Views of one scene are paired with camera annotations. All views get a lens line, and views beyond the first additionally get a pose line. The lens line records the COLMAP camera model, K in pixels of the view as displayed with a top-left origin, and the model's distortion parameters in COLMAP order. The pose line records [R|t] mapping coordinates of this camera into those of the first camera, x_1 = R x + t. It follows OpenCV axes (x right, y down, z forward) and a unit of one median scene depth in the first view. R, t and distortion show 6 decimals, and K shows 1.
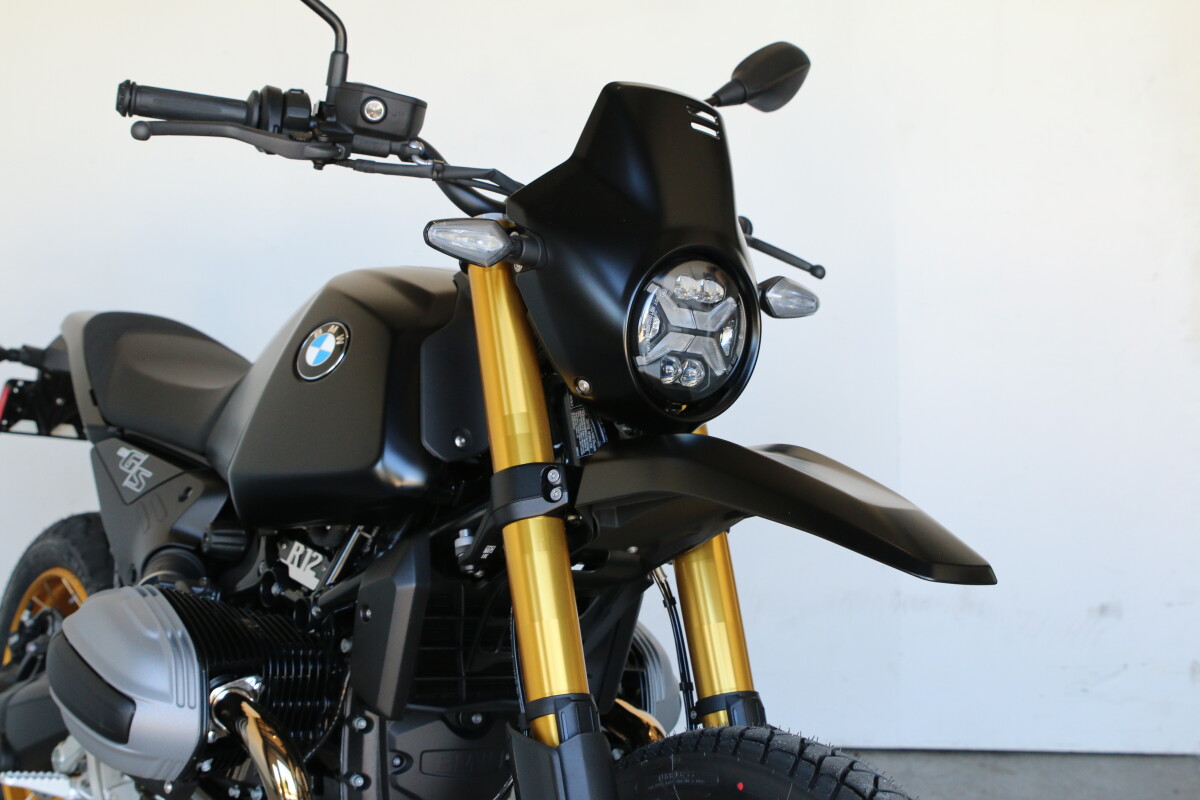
lens RADIAL K [[1730.4, 0, 599.3], [0, 1730.4, 397.6], [0, 0, 1]] dist [-0.033408, 0.000000]
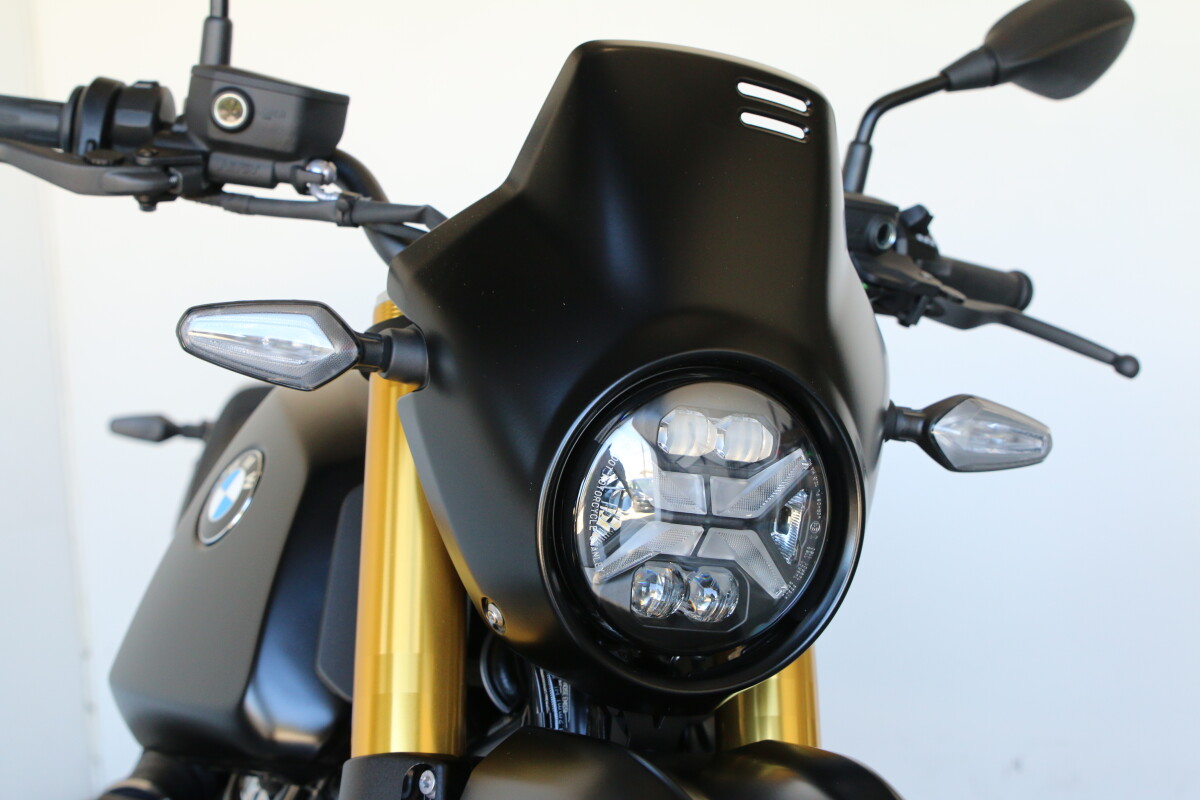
lens RADIAL K [[1730.4, 0, 588.8], [0, 1730.4, 386.9], [0, 0, 1]] dist [-0.033408, 0.000000]
pose [[0.946940, 0.018549, -0.320874, 0.174133], [-0.024234, 0.999612, -0.013730, -0.065327], [0.320495, 0.020777, 0.947022, 0.473815]]
